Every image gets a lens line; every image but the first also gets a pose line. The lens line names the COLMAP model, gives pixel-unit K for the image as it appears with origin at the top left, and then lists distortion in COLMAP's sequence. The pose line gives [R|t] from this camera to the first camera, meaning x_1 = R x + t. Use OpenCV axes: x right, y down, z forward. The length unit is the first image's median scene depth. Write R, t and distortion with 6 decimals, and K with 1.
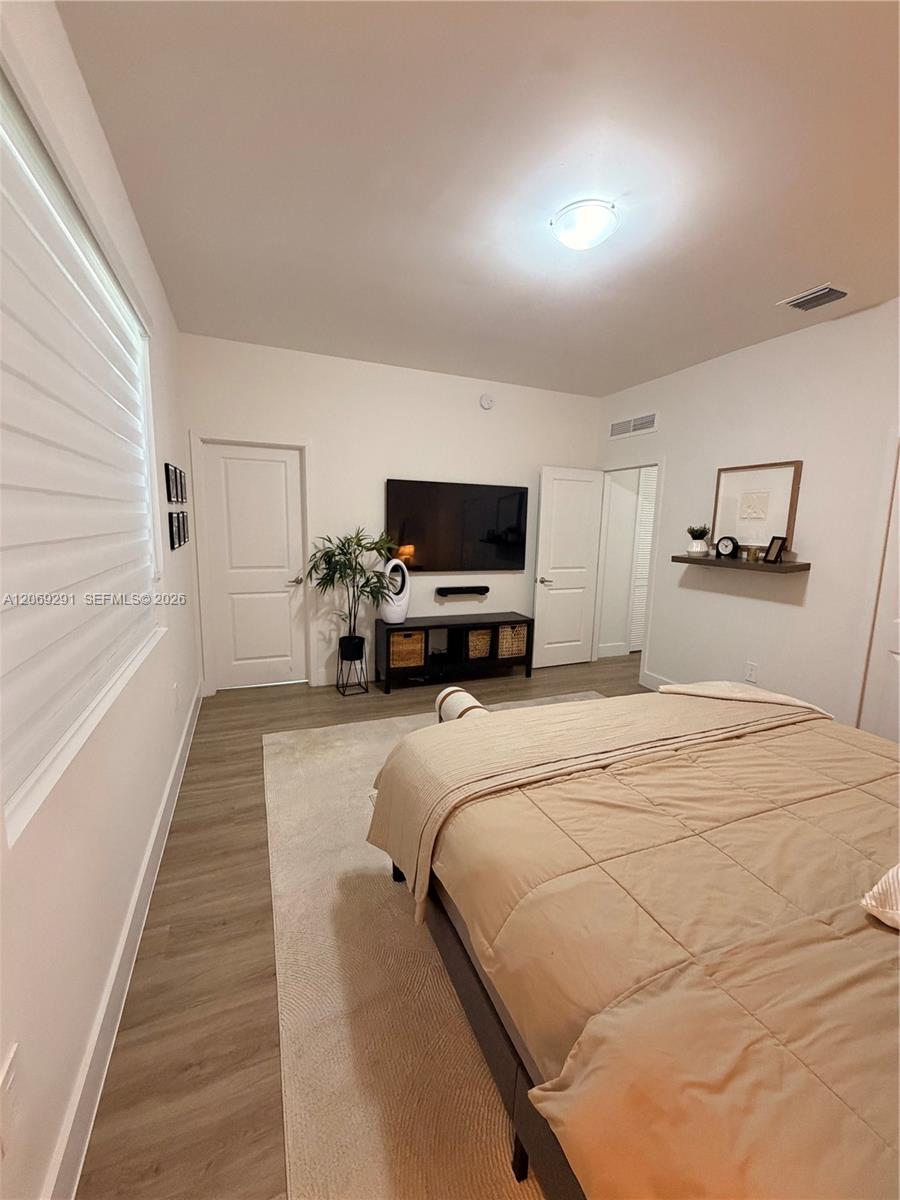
lens RADIAL K [[476.7, 0, 452.5], [0, 476.7, 596.6], [0, 0, 1]] dist [0.002204, 0.000336]
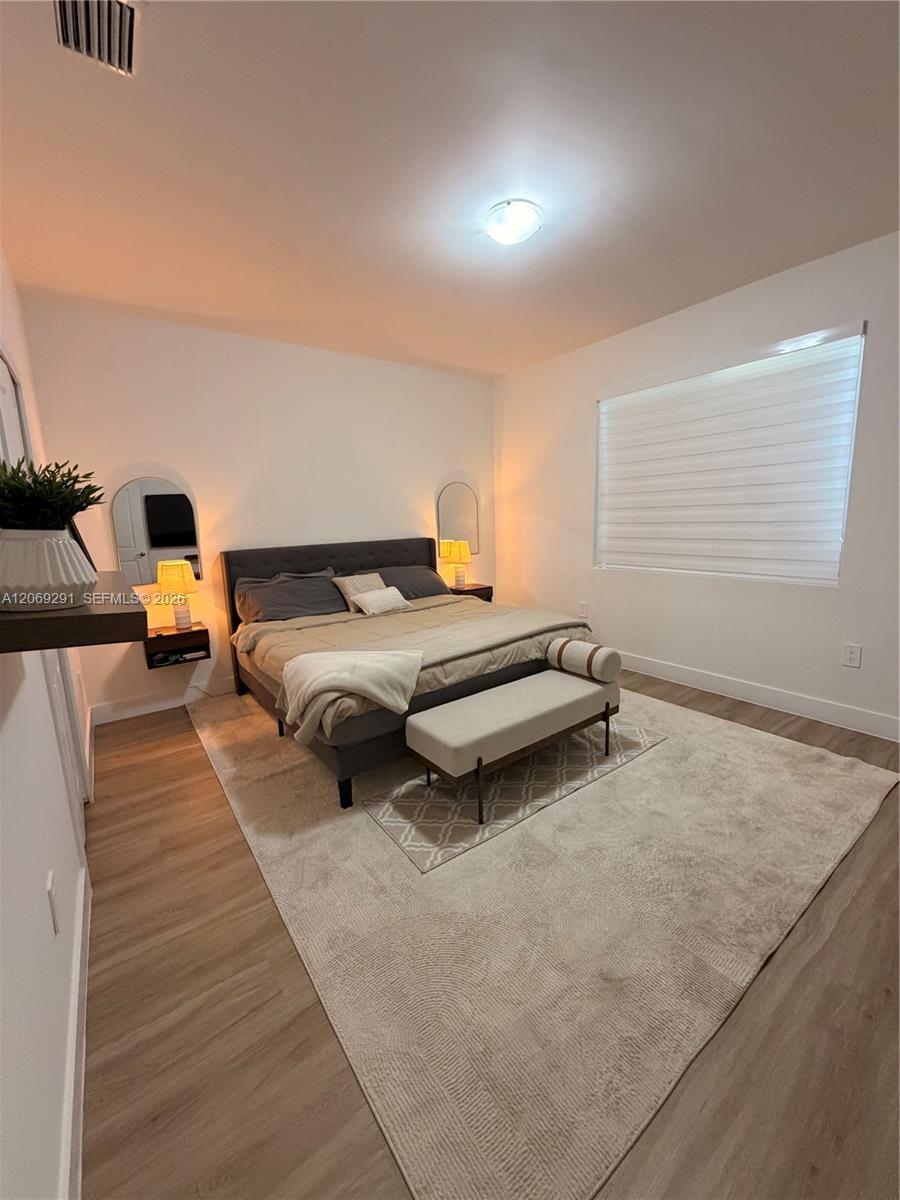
lens RADIAL K [[476.7, 0, 452.5], [0, 476.7, 596.6], [0, 0, 1]] dist [0.002204, 0.000336]
pose [[-0.971739, 0.044984, -0.231732, 0.526687], [-0.028836, 0.951702, 0.305667, -0.215114], [0.234290, 0.303711, -0.923508, 1.682458]]
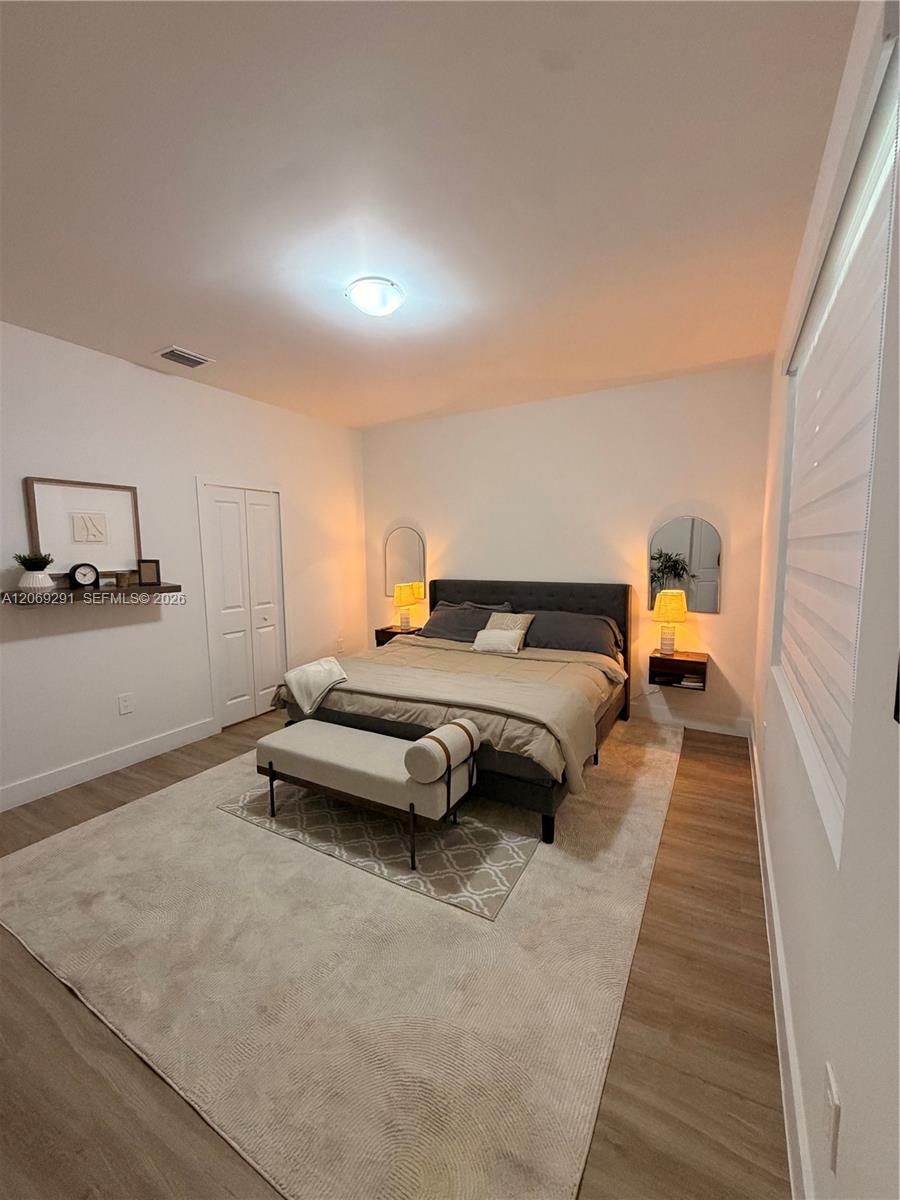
lens RADIAL K [[476.7, 0, 452.5], [0, 476.7, 596.6], [0, 0, 1]] dist [0.002204, 0.000336]
pose [[-0.608849, -0.101984, 0.786703, -0.616296], [0.114717, 0.969959, 0.214522, -0.223019], [-0.784947, 0.220860, -0.578860, 1.262565]]
